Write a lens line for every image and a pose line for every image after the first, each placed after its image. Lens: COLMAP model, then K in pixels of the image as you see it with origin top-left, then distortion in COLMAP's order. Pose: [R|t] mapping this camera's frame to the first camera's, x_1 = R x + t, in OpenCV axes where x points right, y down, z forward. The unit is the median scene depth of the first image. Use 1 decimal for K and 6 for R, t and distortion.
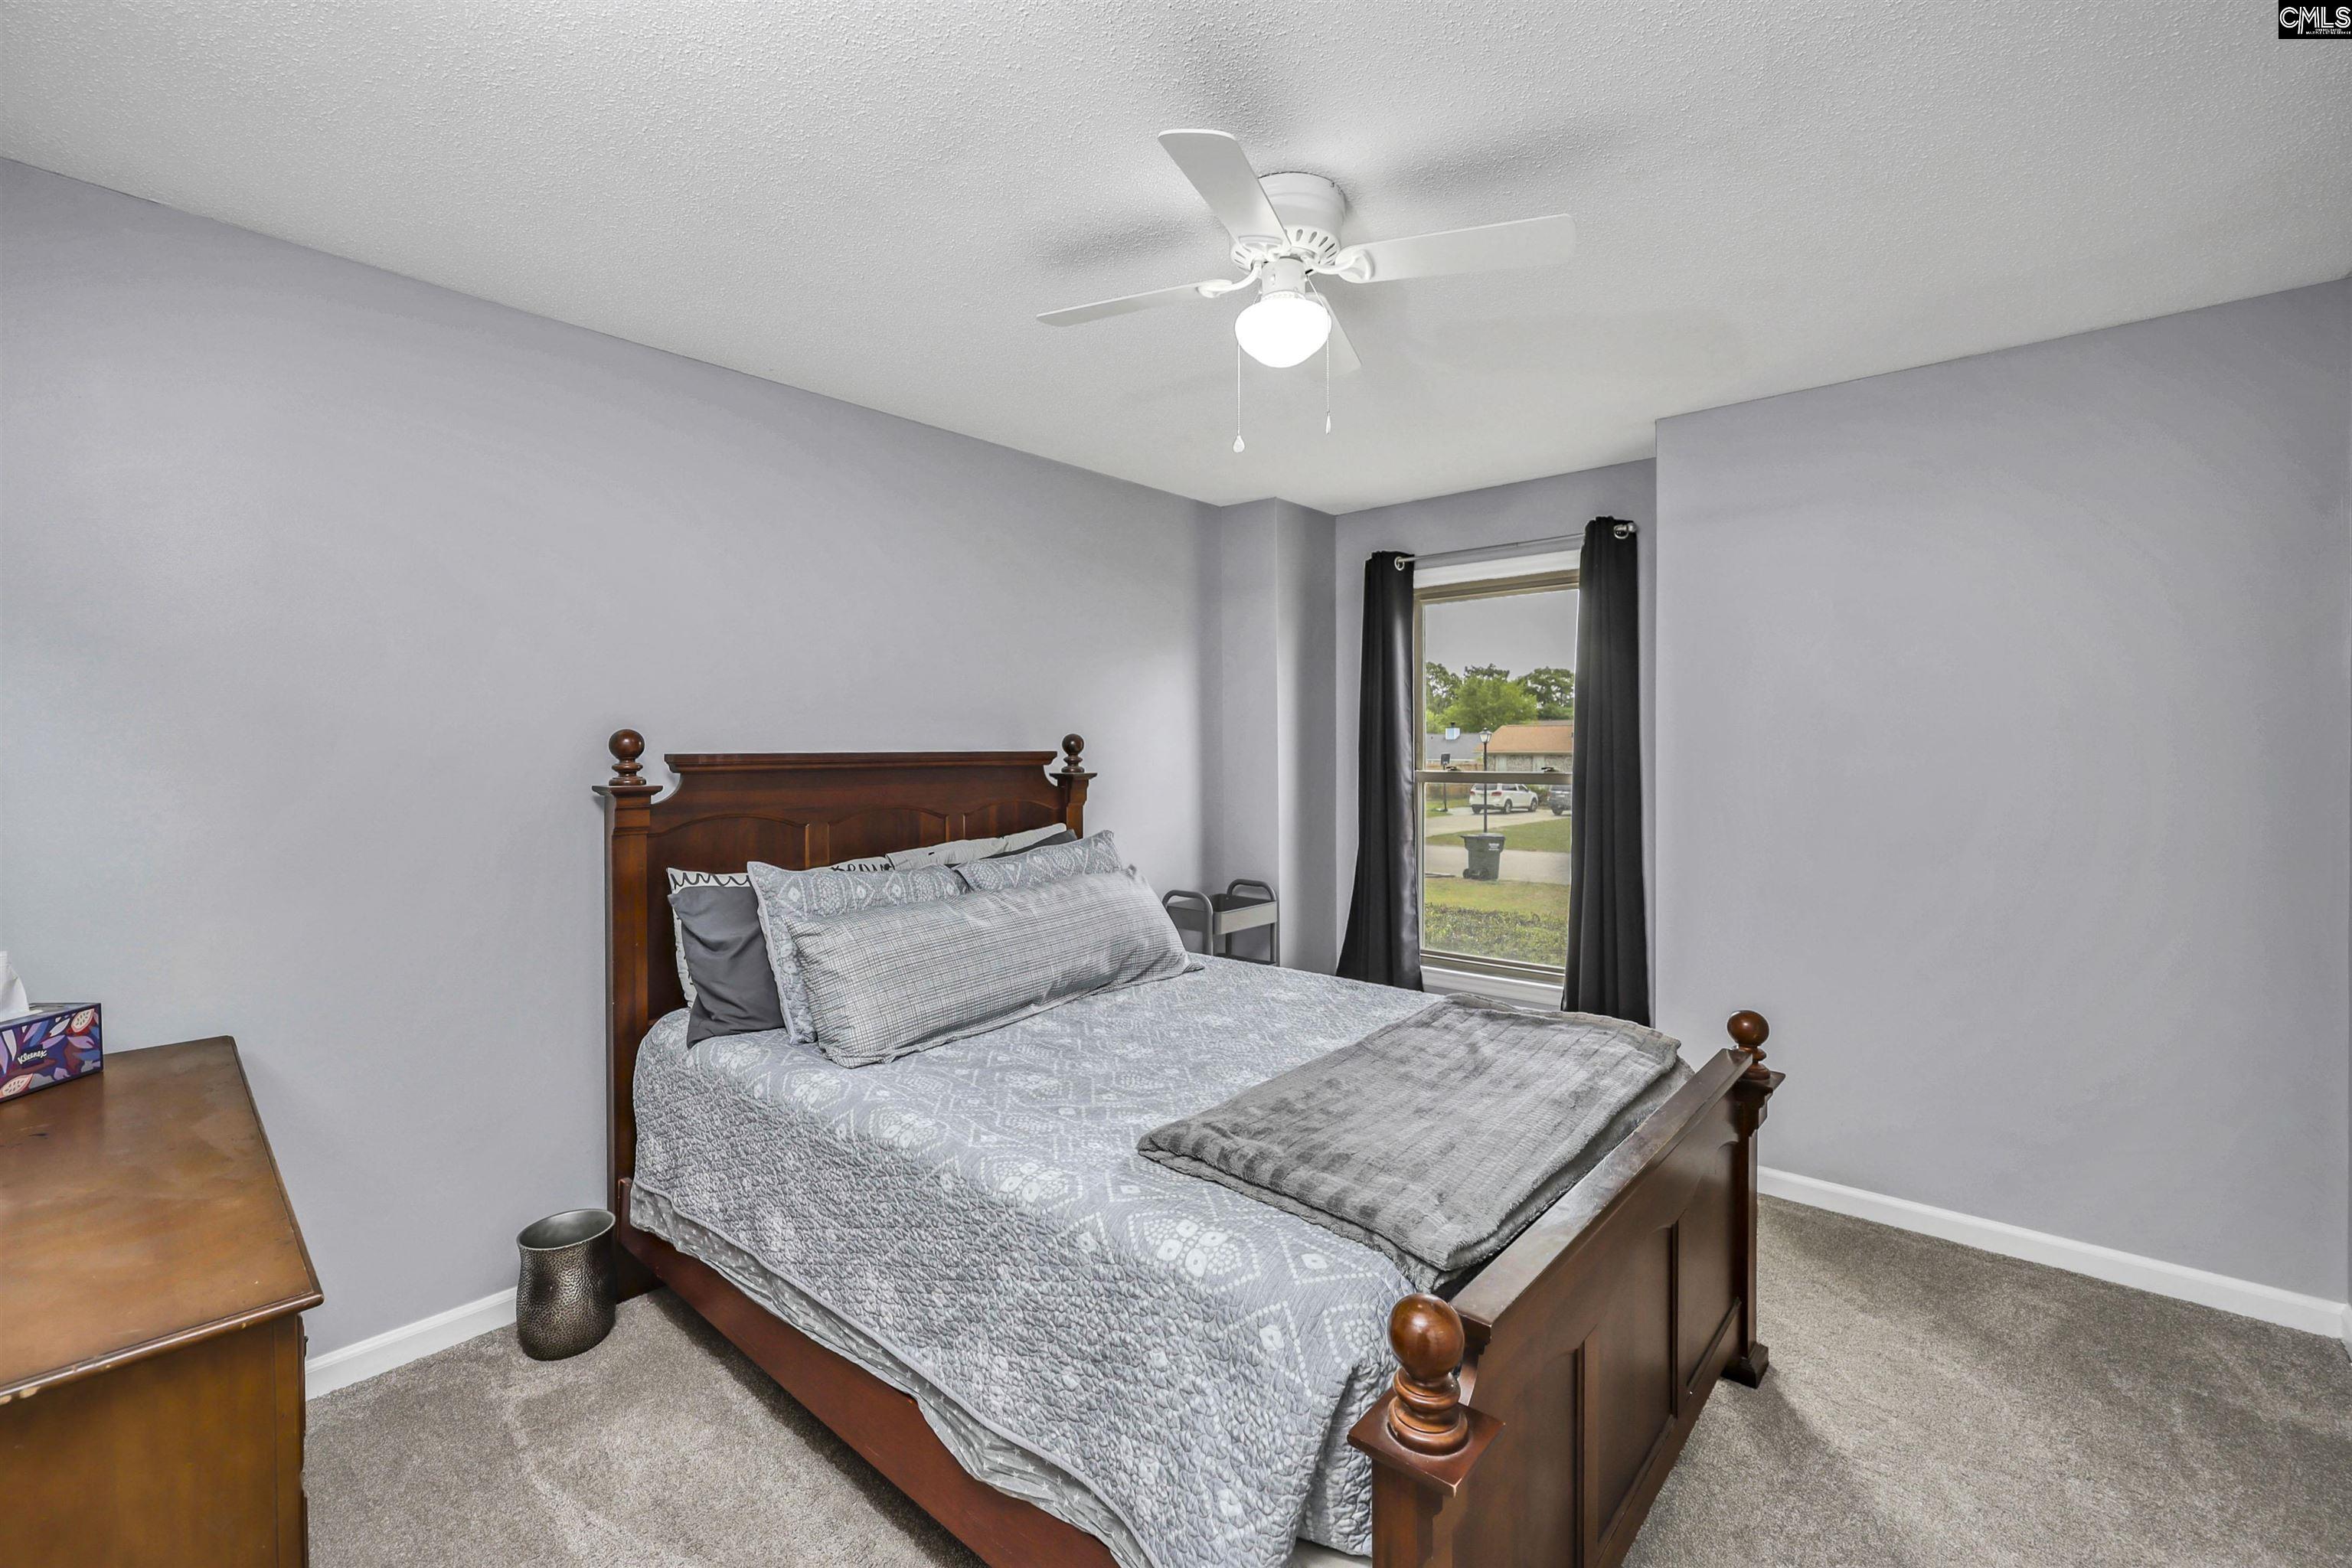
lens RADIAL K [[999.3, 0, 1185.2], [0, 999.3, 748.0], [0, 0, 1]] dist [-0.000262, 0.000322]
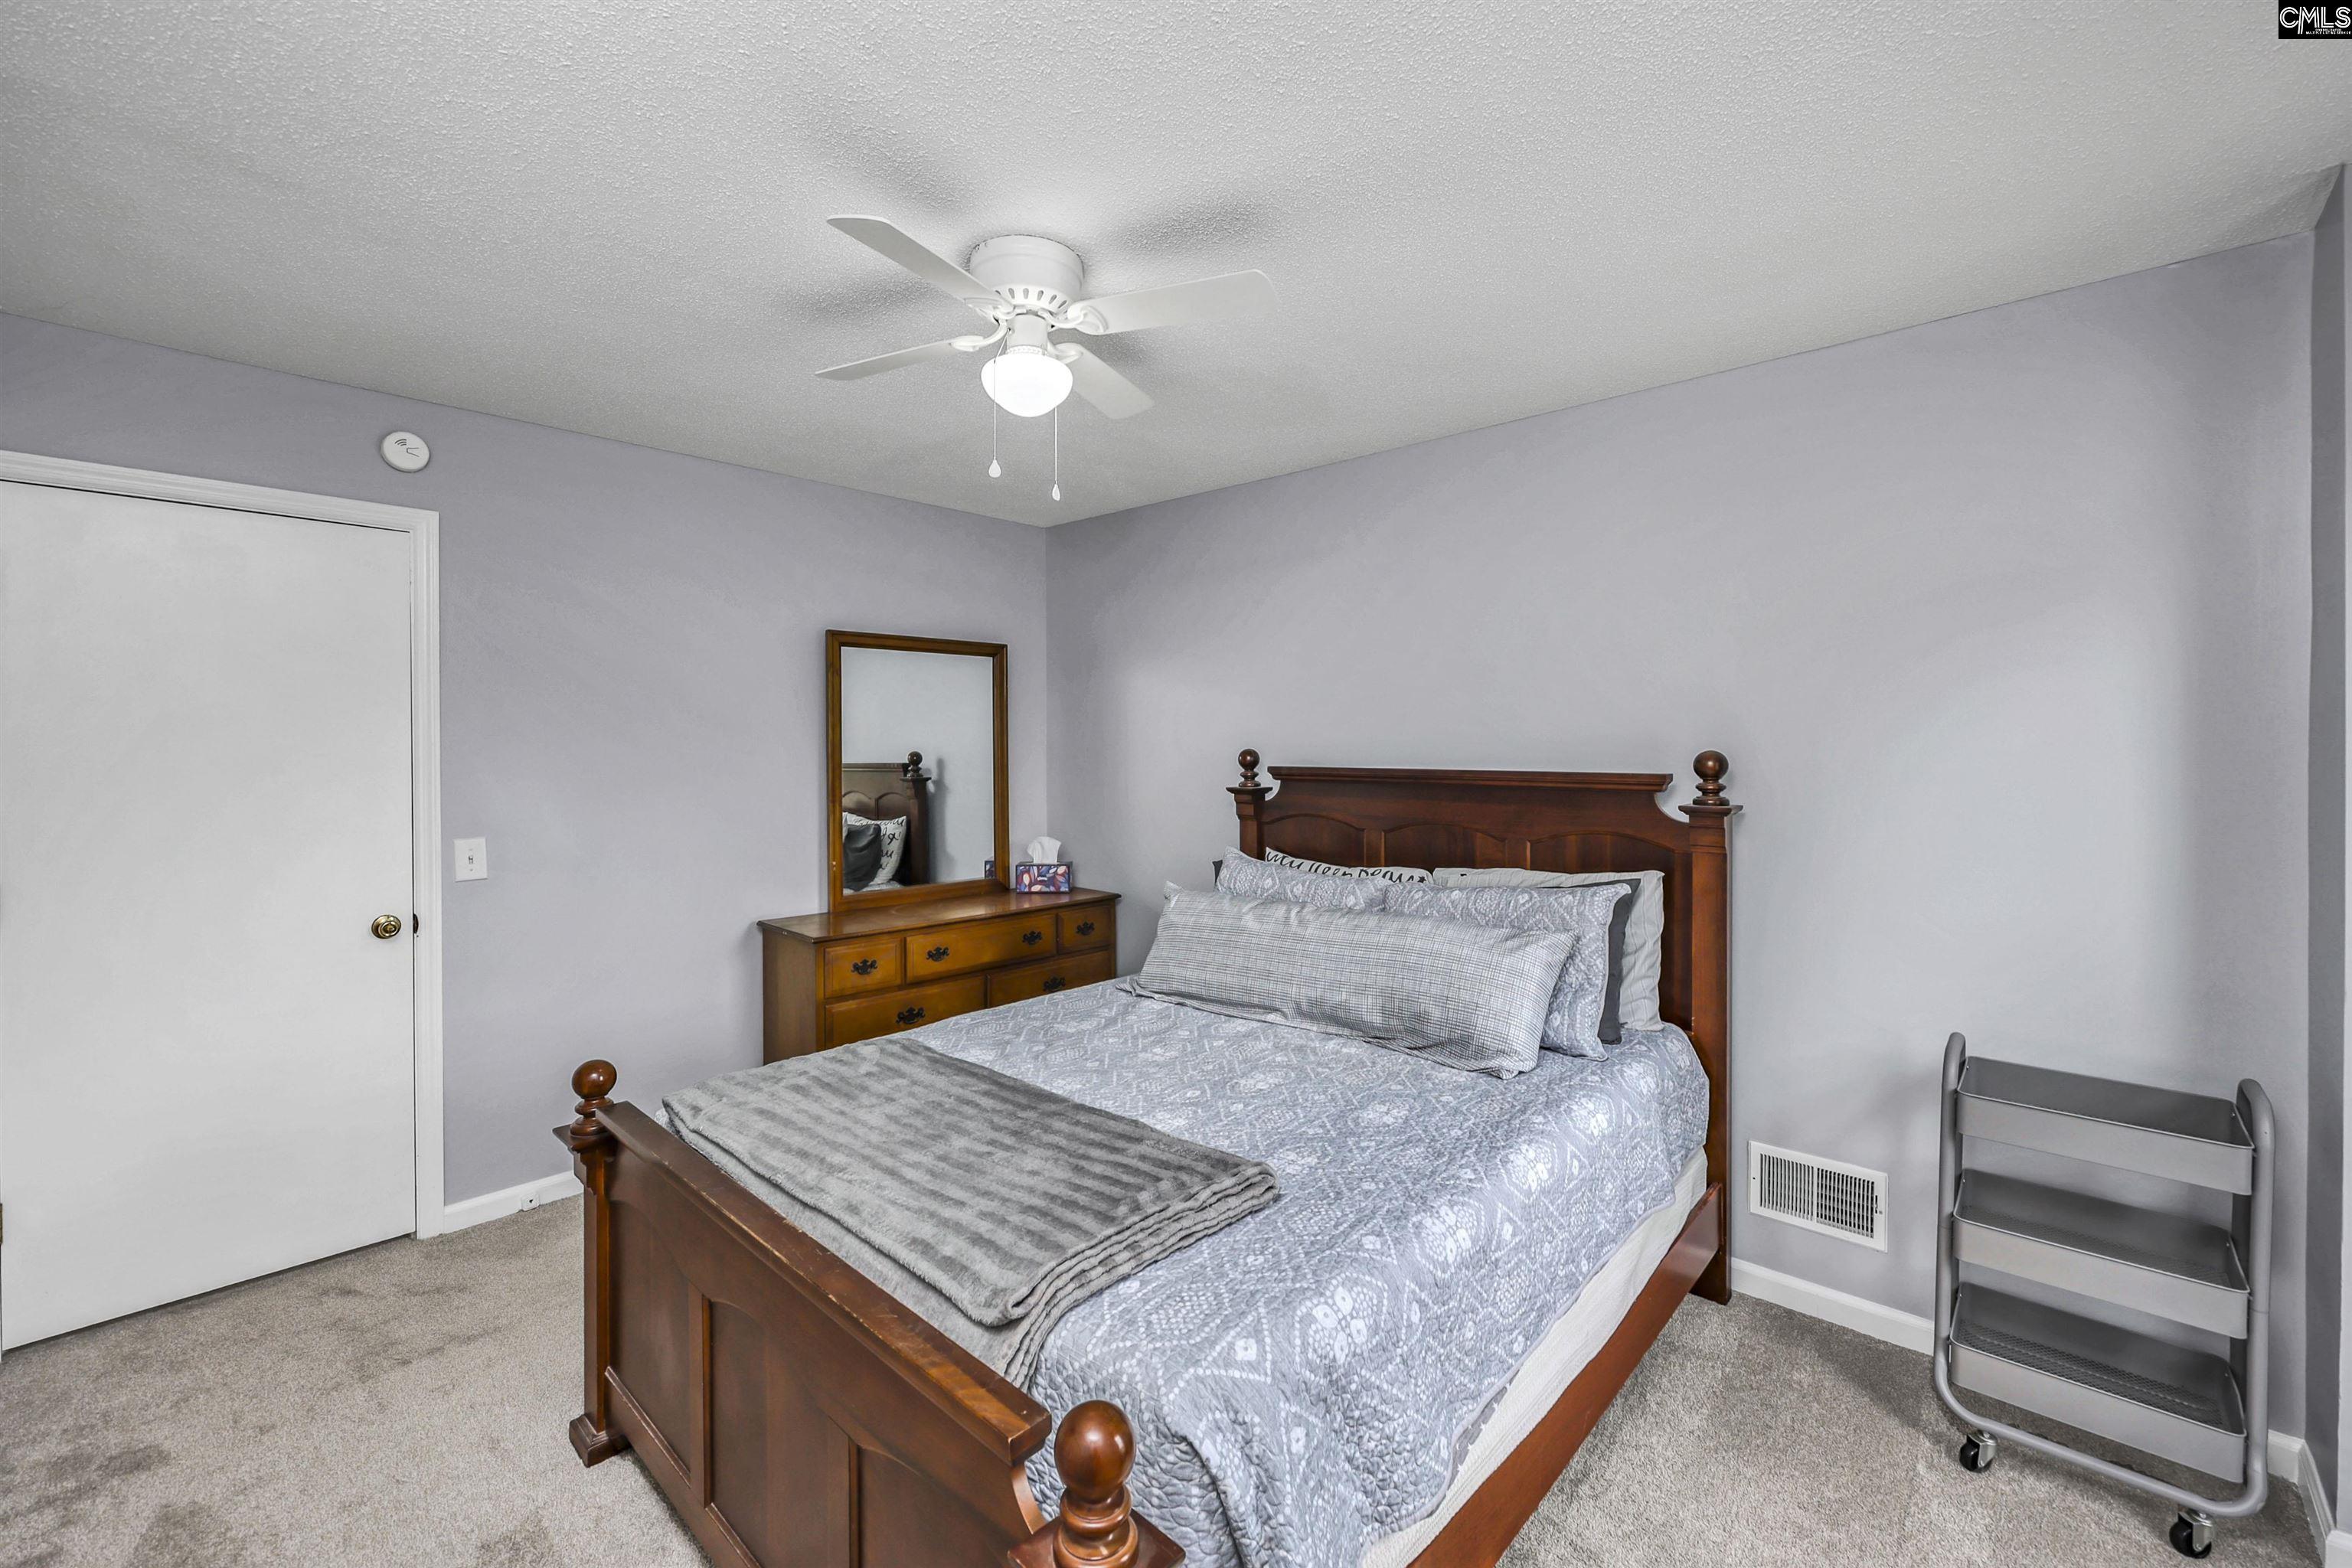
lens RADIAL K [[999.3, 0, 1185.2], [0, 999.3, 748.0], [0, 0, 1]] dist [-0.000262, 0.000322]
pose [[-0.053822, -0.008274, -0.998516, 0.883551], [-0.015931, 0.999846, -0.007427, -0.006928], [0.998423, 0.015508, -0.053945, 0.968118]]
